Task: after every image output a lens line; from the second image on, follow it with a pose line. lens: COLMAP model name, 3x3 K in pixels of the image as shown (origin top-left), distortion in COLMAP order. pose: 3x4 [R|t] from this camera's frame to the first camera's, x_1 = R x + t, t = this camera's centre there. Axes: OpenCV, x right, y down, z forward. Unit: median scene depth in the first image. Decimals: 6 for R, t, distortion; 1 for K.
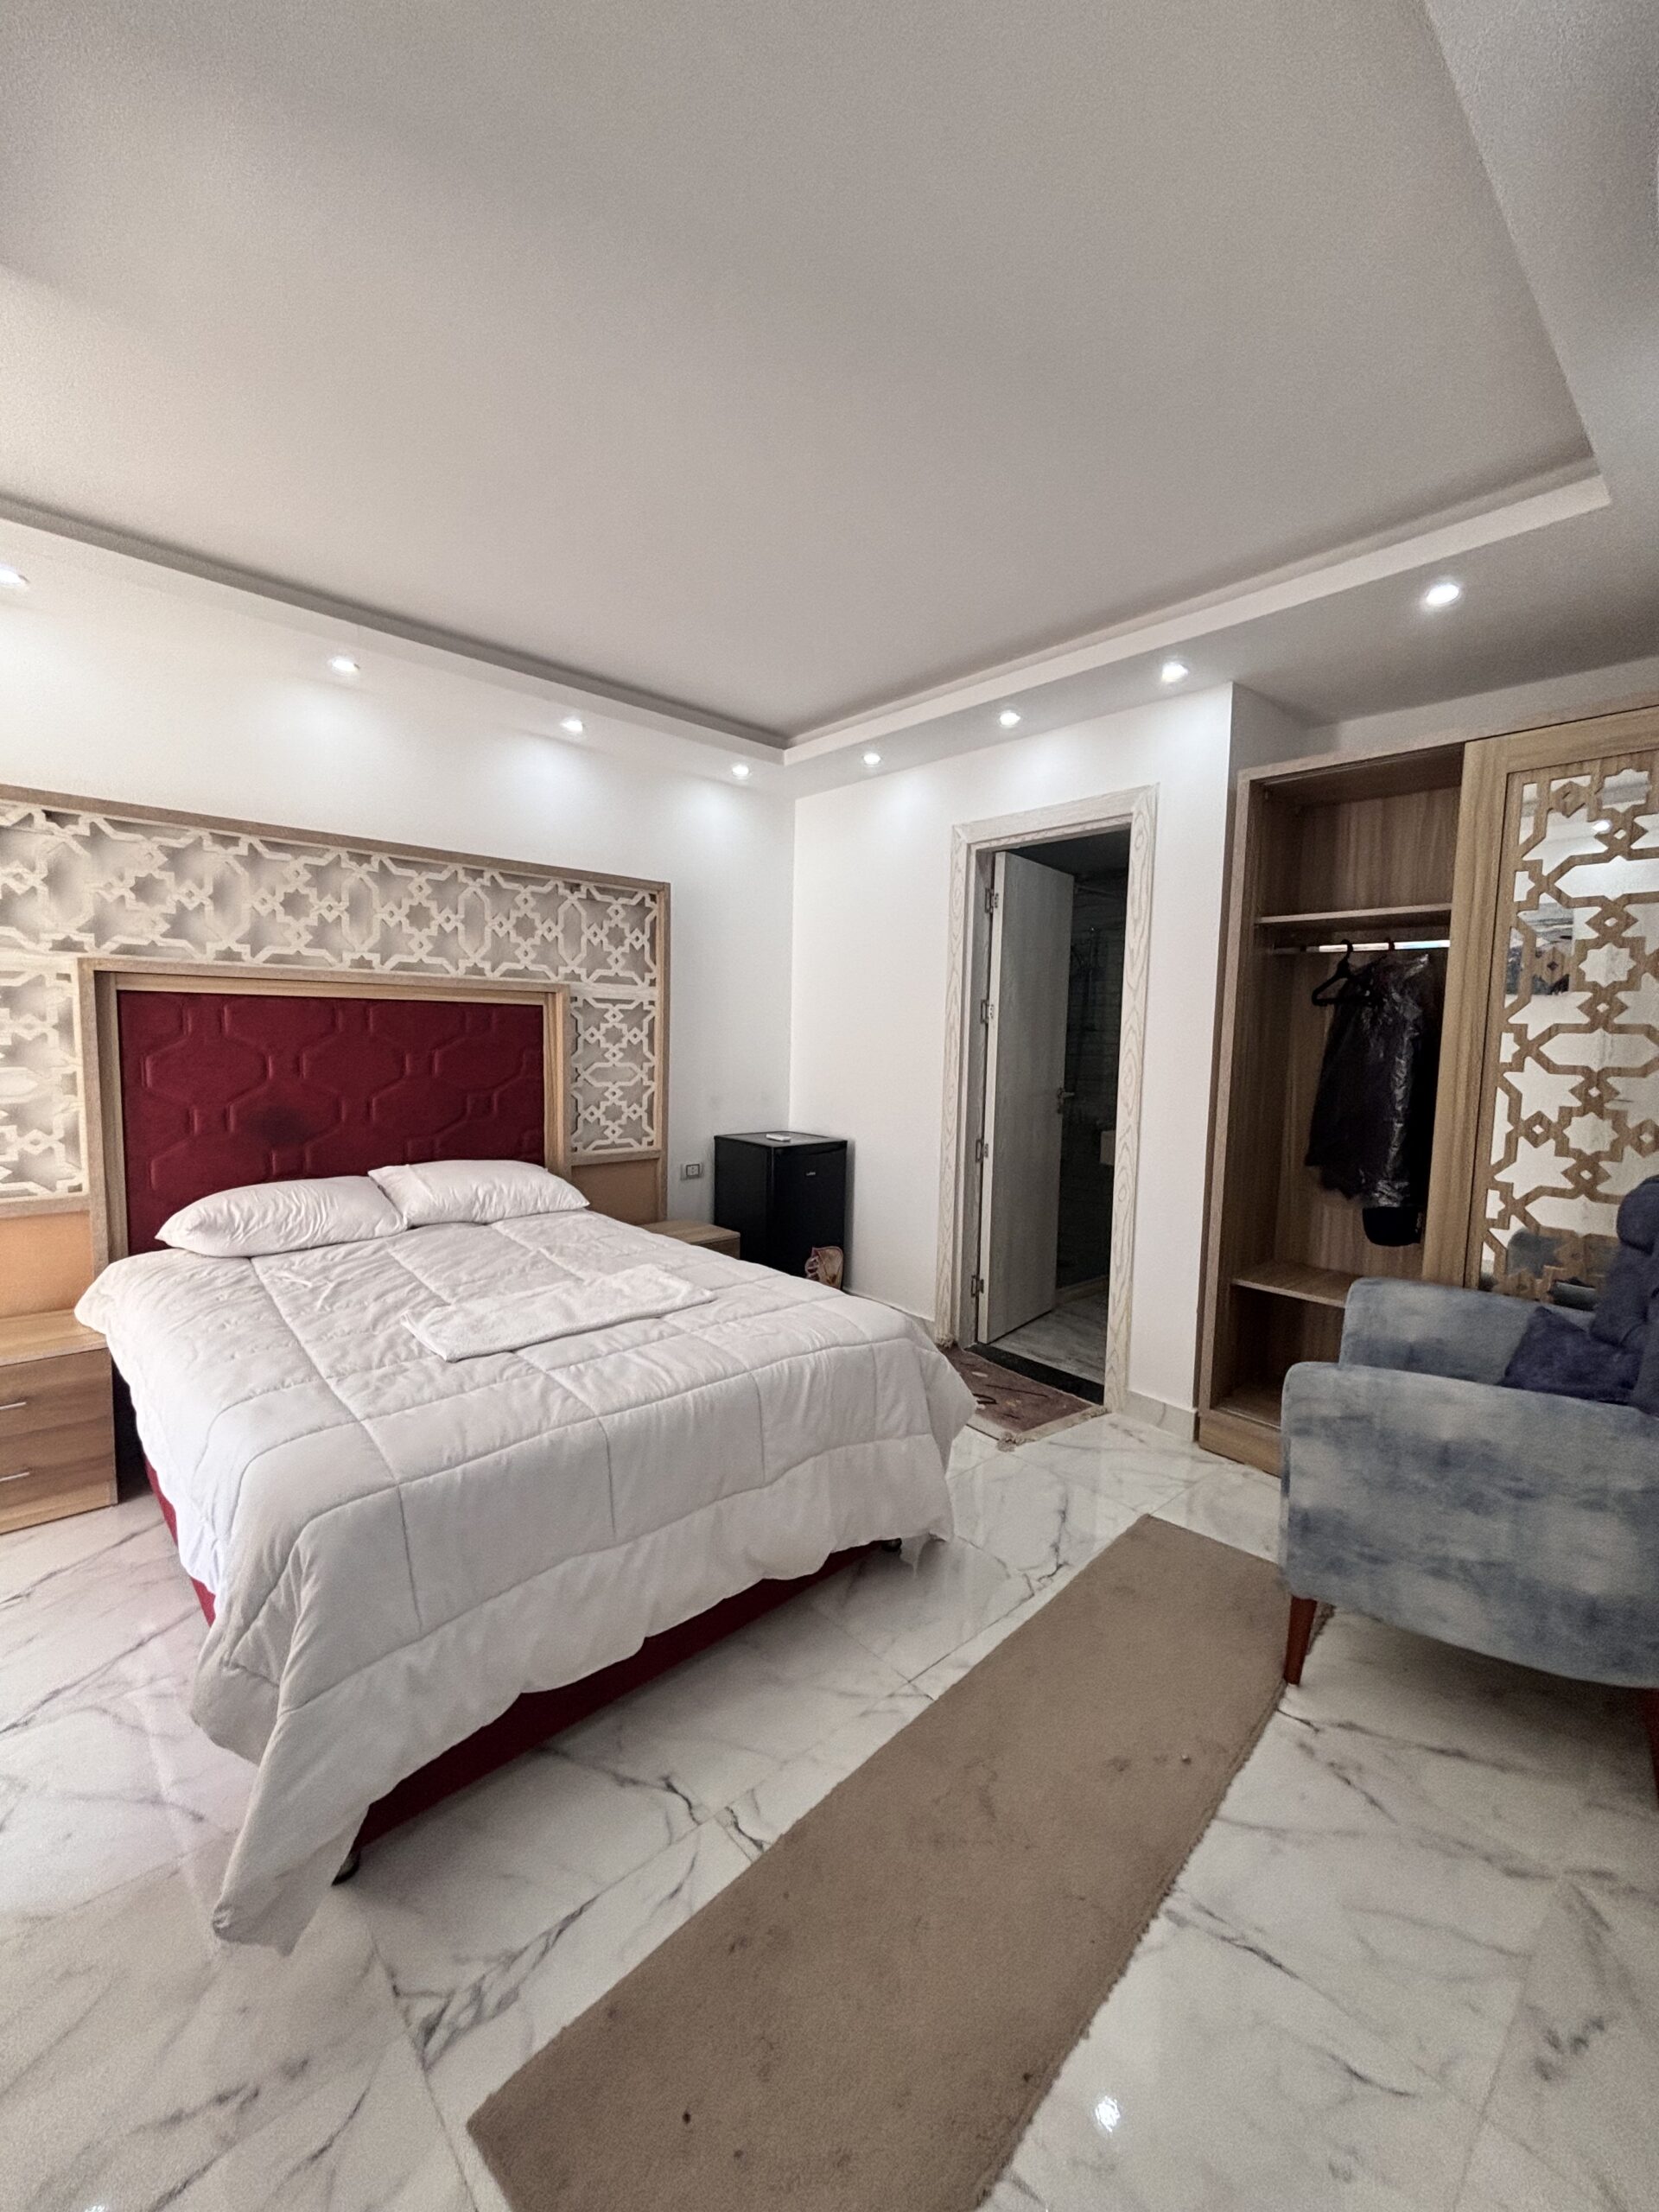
lens RADIAL K [[890.9, 0, 839.4], [0, 890.9, 1097.3], [0, 0, 1]] dist [0.000128, 0.000035]
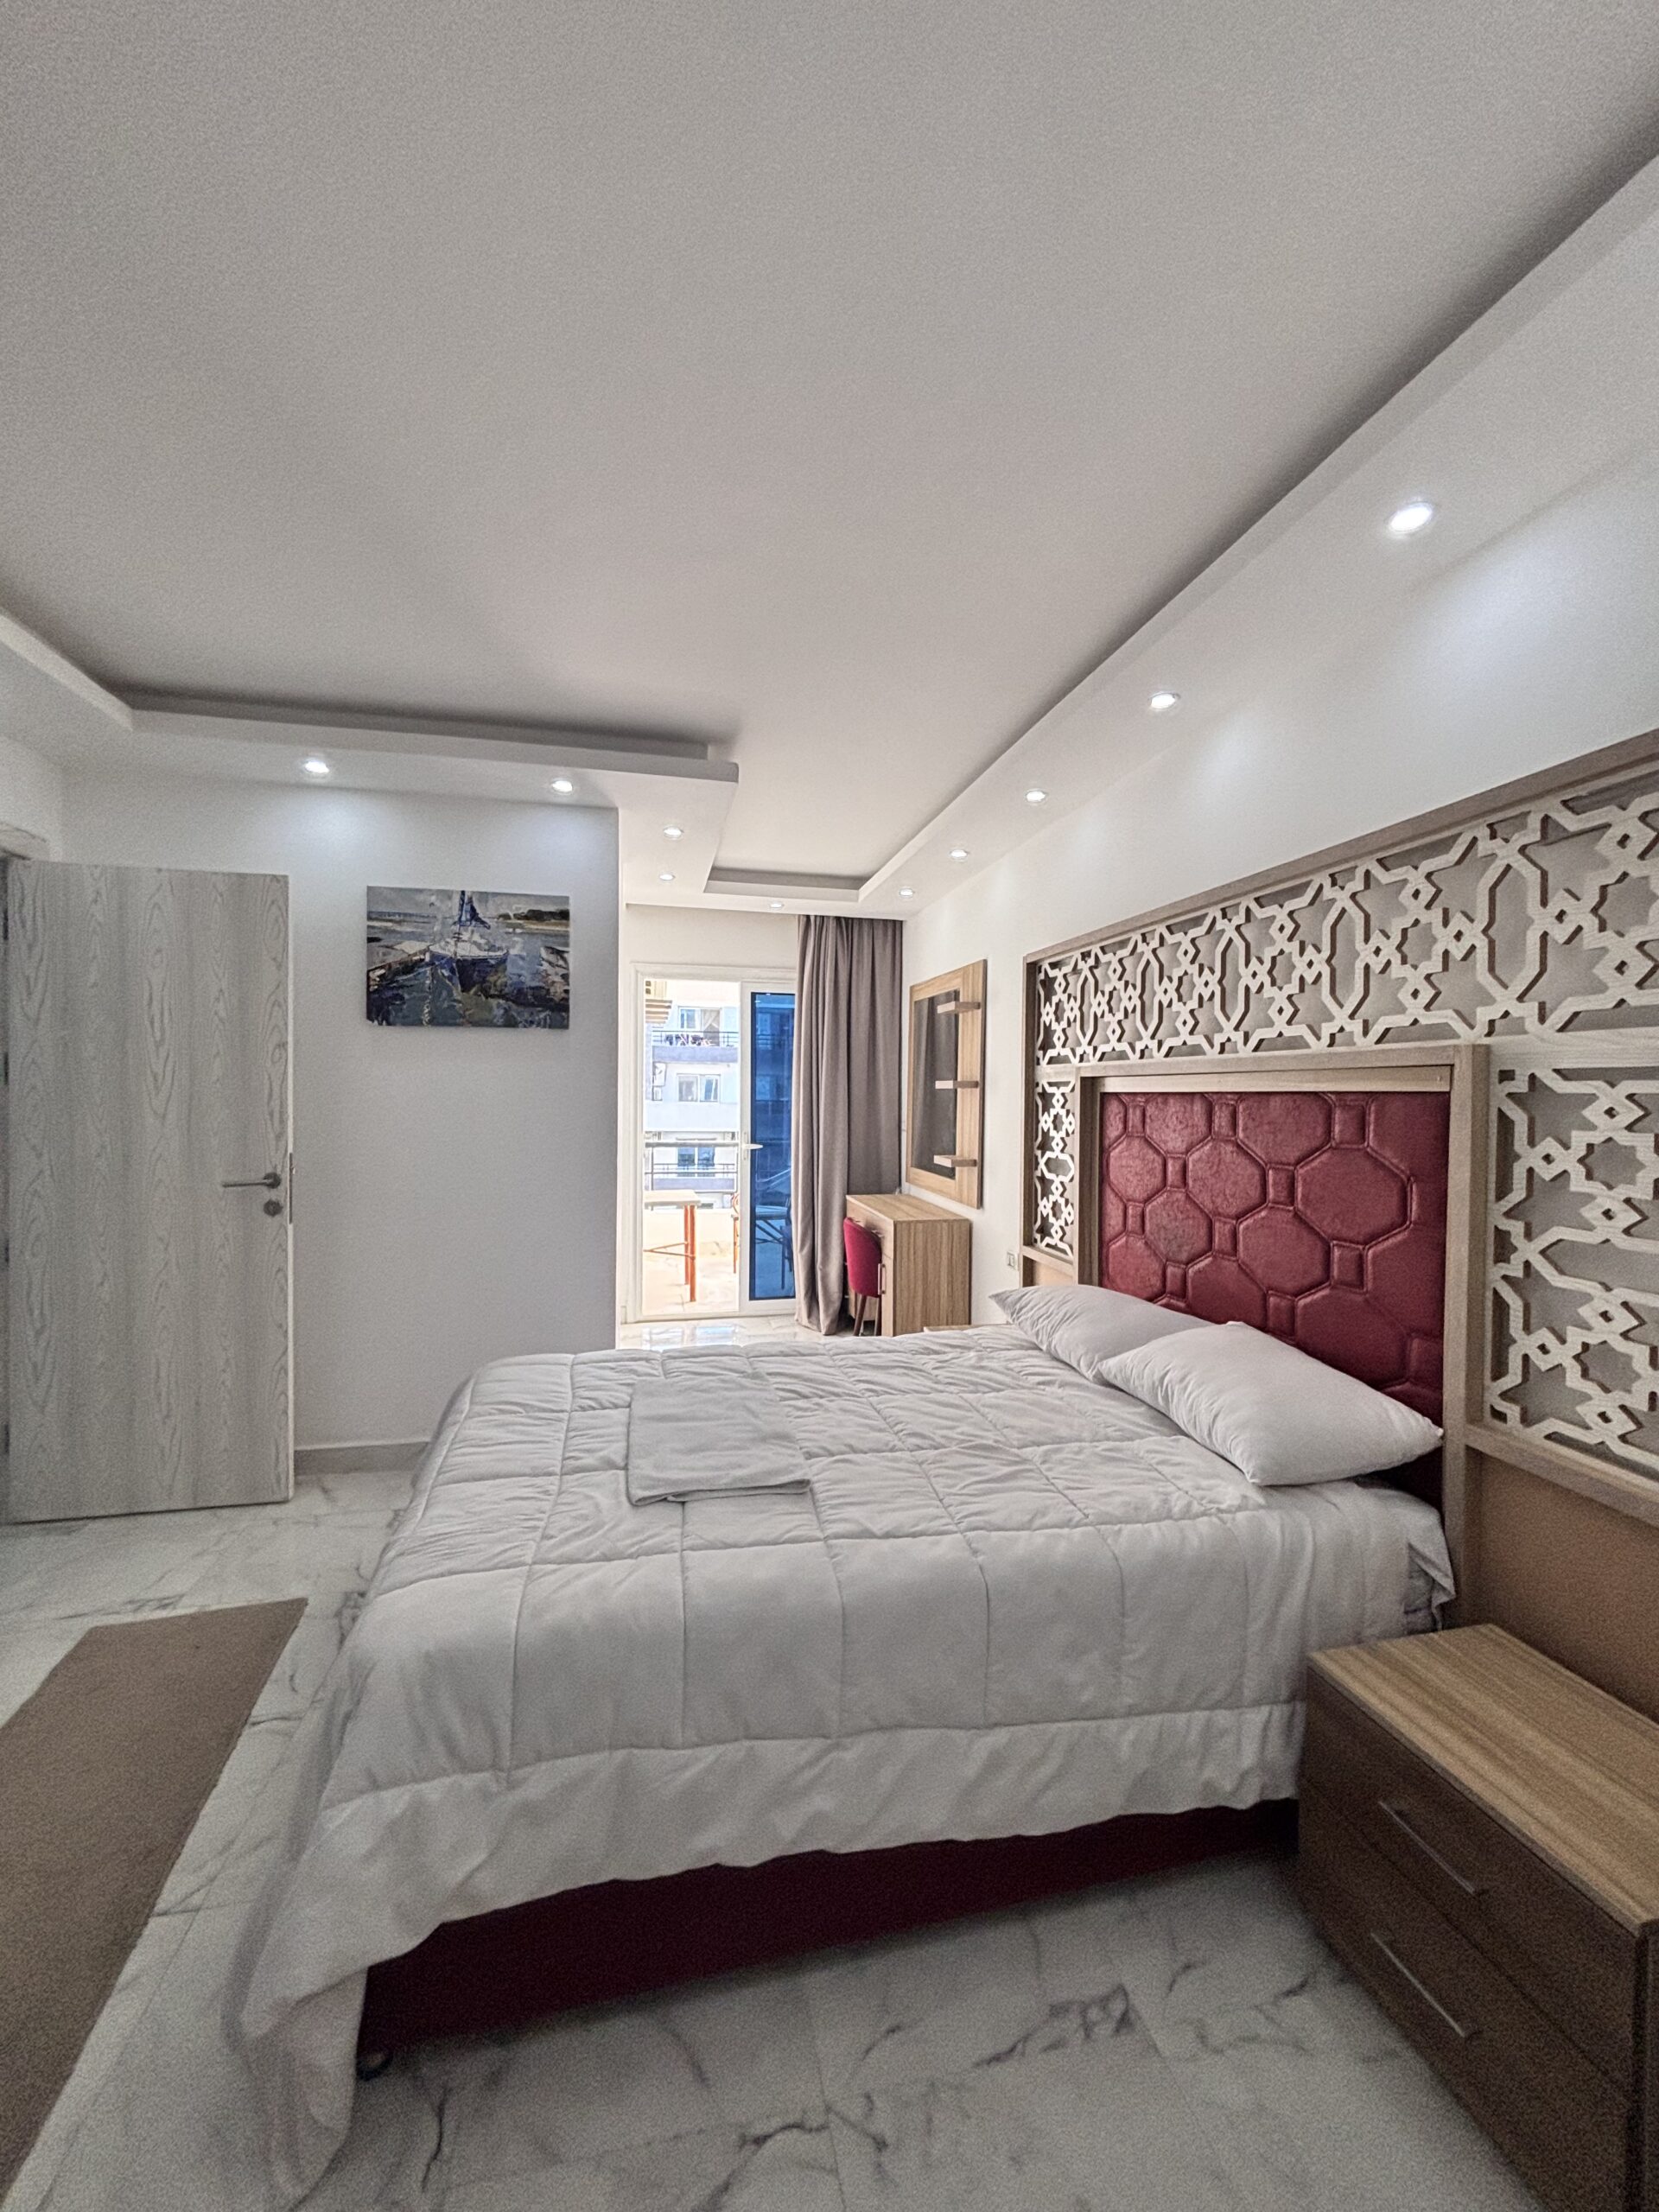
lens RADIAL K [[890.9, 0, 830.6], [0, 890.9, 1107.2], [0, 0, 1]] dist [0.000128, 0.000035]
pose [[-0.511822, -0.020000, -0.858859, 0.251331], [-0.090687, 0.995401, 0.030864, -0.076754], [0.854292, 0.093684, -0.511282, 0.930040]]
